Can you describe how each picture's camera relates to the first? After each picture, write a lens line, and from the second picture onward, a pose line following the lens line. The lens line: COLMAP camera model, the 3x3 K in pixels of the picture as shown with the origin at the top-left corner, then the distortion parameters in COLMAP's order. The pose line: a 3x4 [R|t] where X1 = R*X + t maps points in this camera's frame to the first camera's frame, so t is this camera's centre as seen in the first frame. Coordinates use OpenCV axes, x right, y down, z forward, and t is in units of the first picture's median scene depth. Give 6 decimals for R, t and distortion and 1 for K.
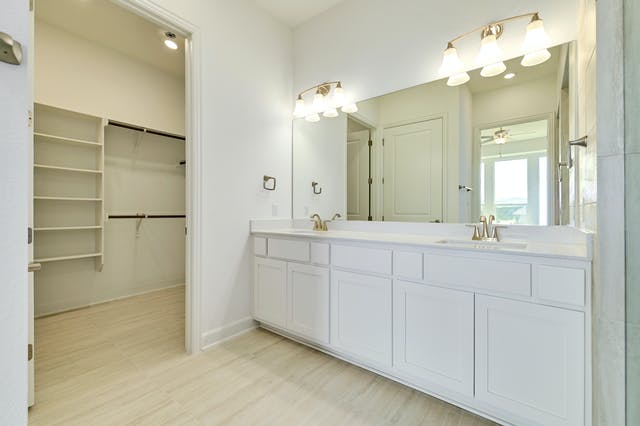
lens RADIAL K [[268.2, 0, 319.3], [0, 268.2, 210.6], [0, 0, 1]] dist [0.010102, -0.014154]
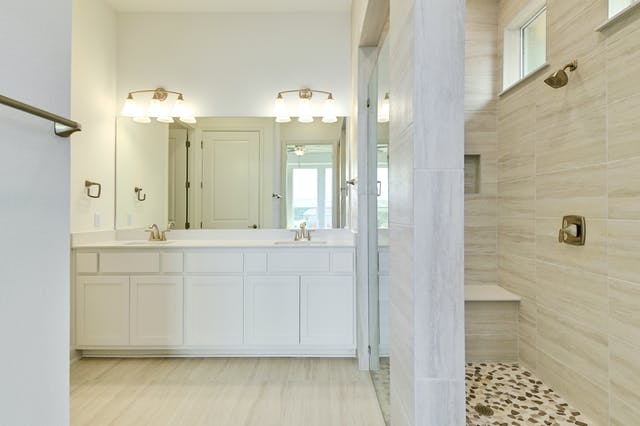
lens RADIAL K [[277.8, 0, 327.7], [0, 277.8, 210.3], [0, 0, 1]] dist [0.003189, 0.000105]
pose [[0.771048, 0.009786, 0.636702, -0.190555], [0.001352, 0.999854, -0.017005, -0.020840], [-0.636776, 0.013973, 0.770922, -0.194614]]
